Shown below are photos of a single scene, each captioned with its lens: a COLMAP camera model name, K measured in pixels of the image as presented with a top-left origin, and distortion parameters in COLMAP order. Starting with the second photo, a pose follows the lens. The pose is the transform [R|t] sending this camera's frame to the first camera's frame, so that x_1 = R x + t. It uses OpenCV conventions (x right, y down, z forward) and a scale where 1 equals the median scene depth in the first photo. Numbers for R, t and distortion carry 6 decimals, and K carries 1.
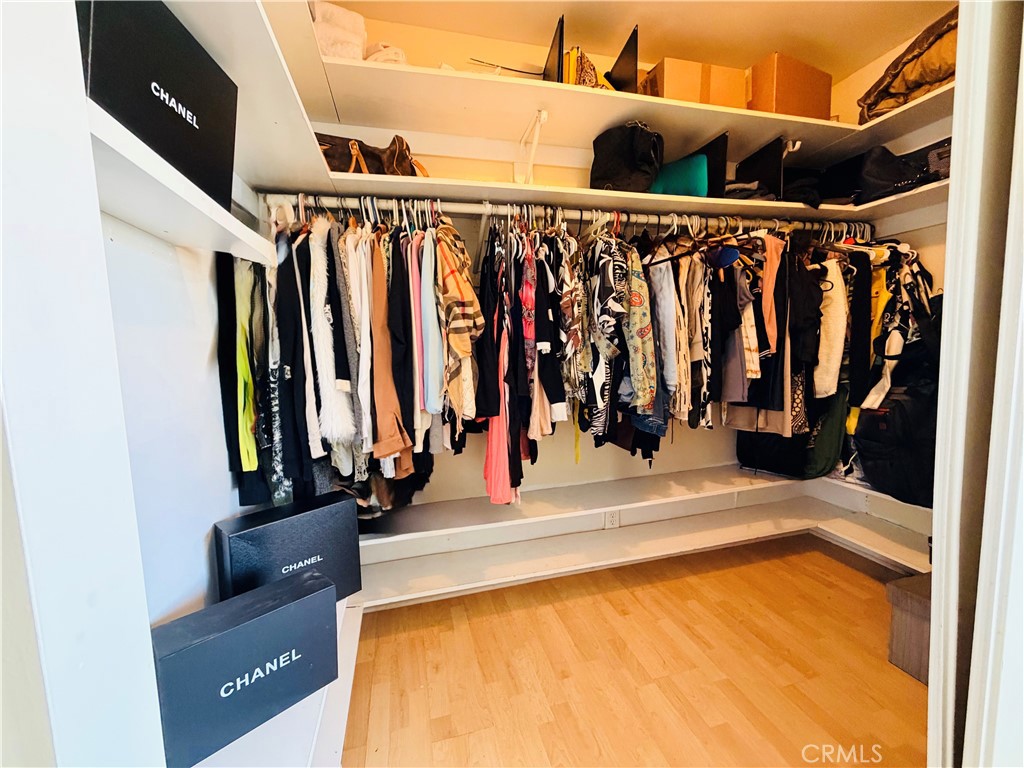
lens RADIAL K [[407.1, 0, 508.9], [0, 407.1, 385.1], [0, 0, 1]] dist [-0.000907, -0.000261]
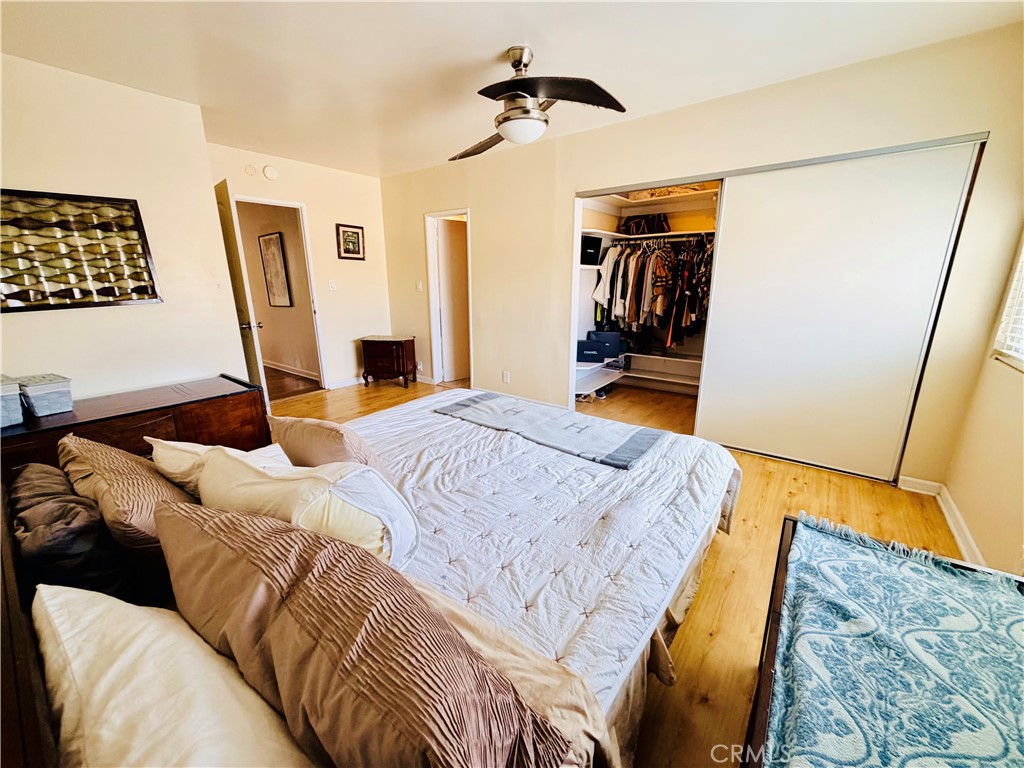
lens RADIAL K [[407.1, 0, 511.3], [0, 407.1, 385.6], [0, 0, 1]] dist [-0.000907, -0.000261]
pose [[0.618110, 0.229375, -0.751882, 1.493178], [-0.085499, 0.970424, 0.225758, -0.001127], [0.781428, -0.075258, 0.619440, -1.647242]]
